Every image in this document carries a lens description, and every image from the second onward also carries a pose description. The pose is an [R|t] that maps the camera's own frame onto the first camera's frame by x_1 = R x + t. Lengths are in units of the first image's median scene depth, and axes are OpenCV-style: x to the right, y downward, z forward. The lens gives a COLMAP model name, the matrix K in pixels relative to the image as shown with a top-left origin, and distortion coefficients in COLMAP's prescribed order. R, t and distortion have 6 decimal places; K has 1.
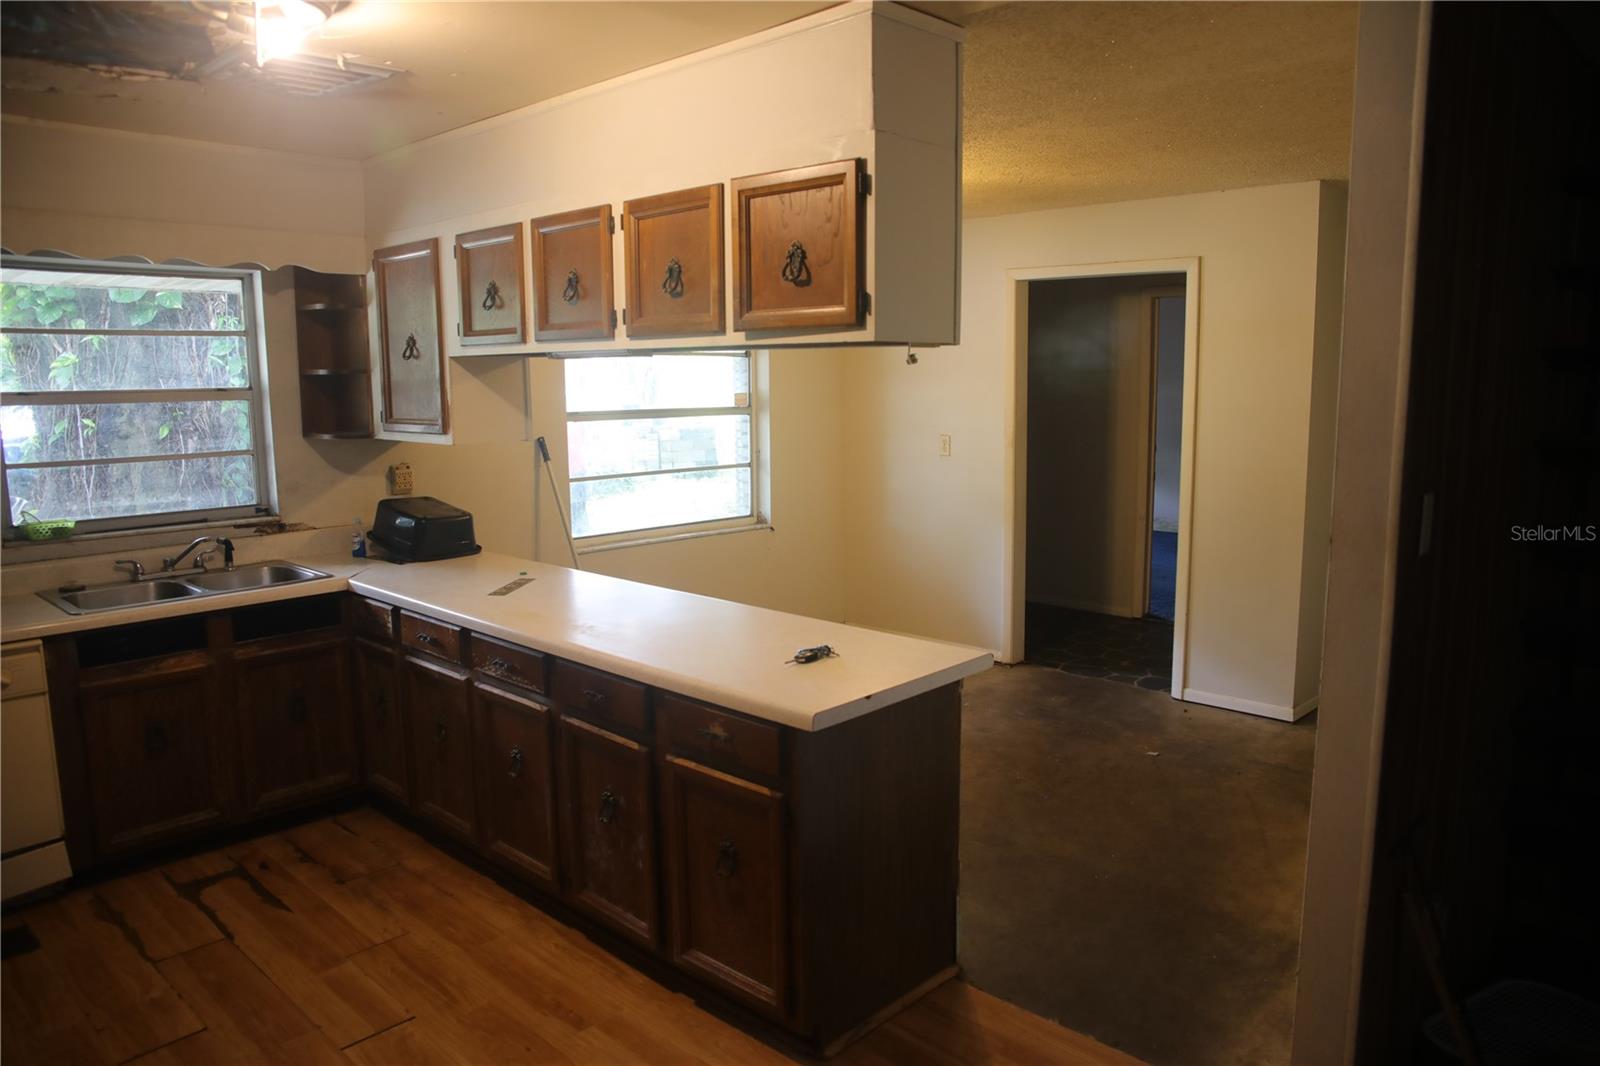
lens RADIAL K [[1126.6, 0, 798.8], [0, 1126.6, 532.7], [0, 0, 1]] dist [0.001953, 0.001241]
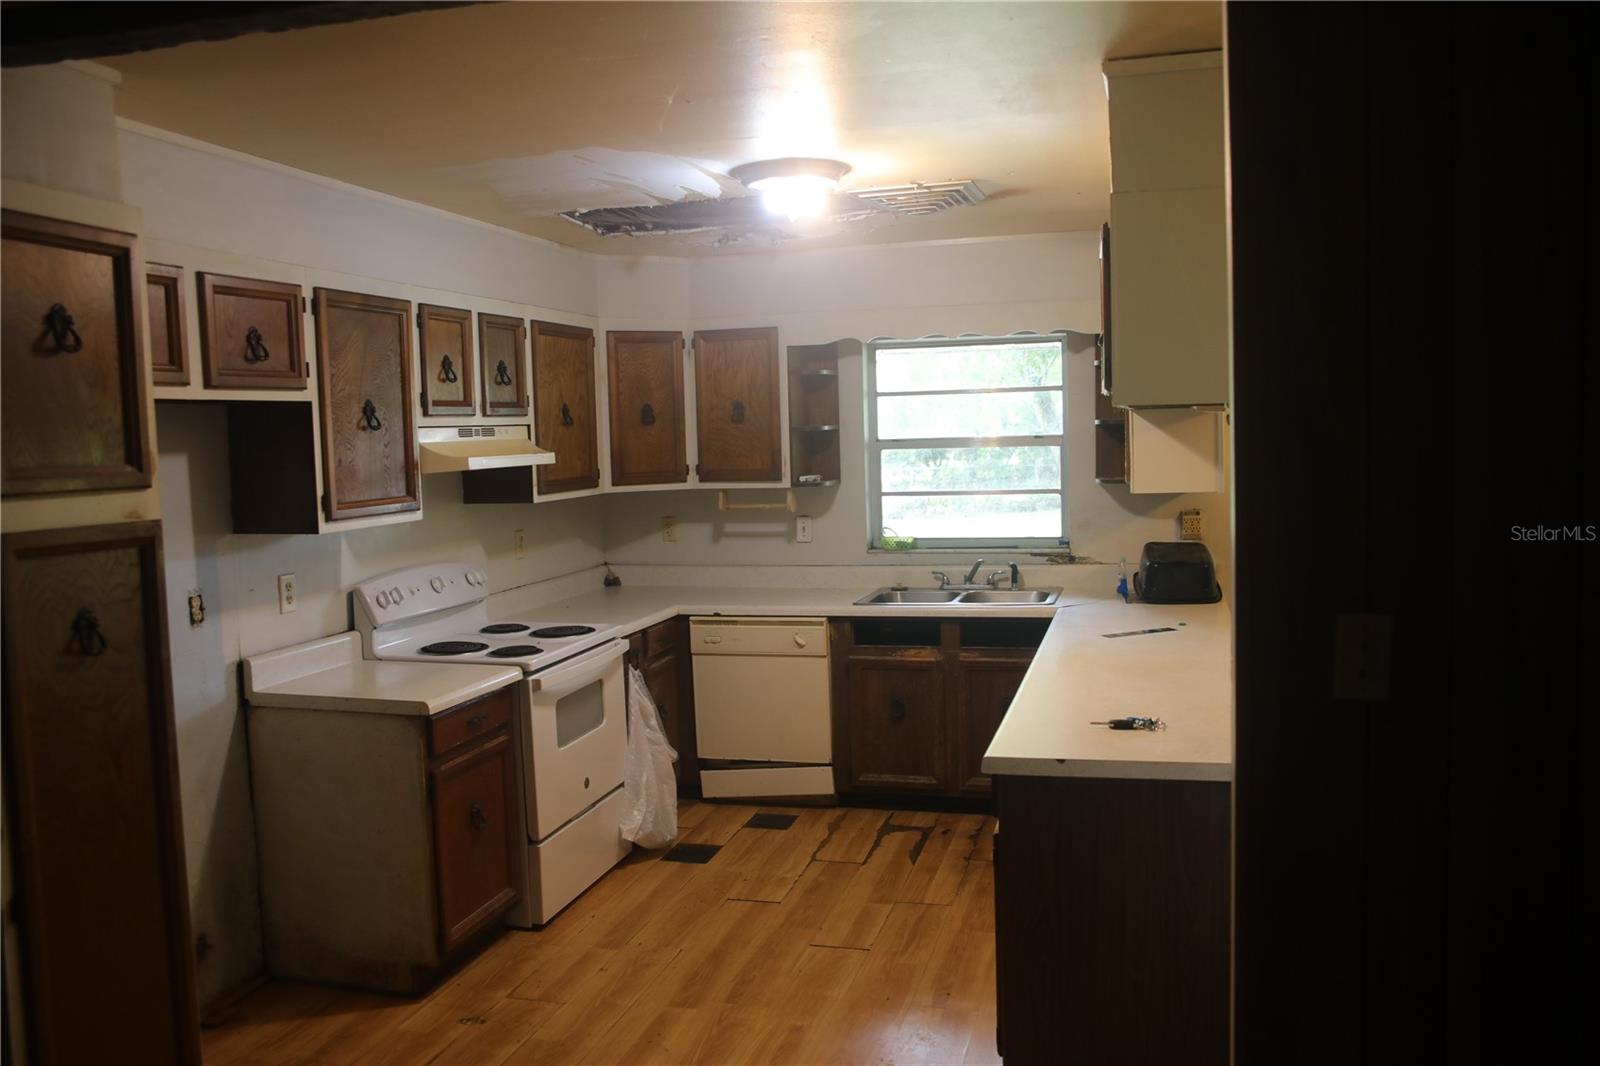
lens RADIAL K [[1303.0, 0, 801.4], [0, 1303.0, 531.3], [0, 0, 1]] dist [-0.018420, -0.002879]
pose [[0.503682, 0.072678, -0.860827, 0.636828], [-0.105068, 0.994211, 0.022463, -0.041004], [0.857476, 0.079131, 0.508402, 0.133805]]
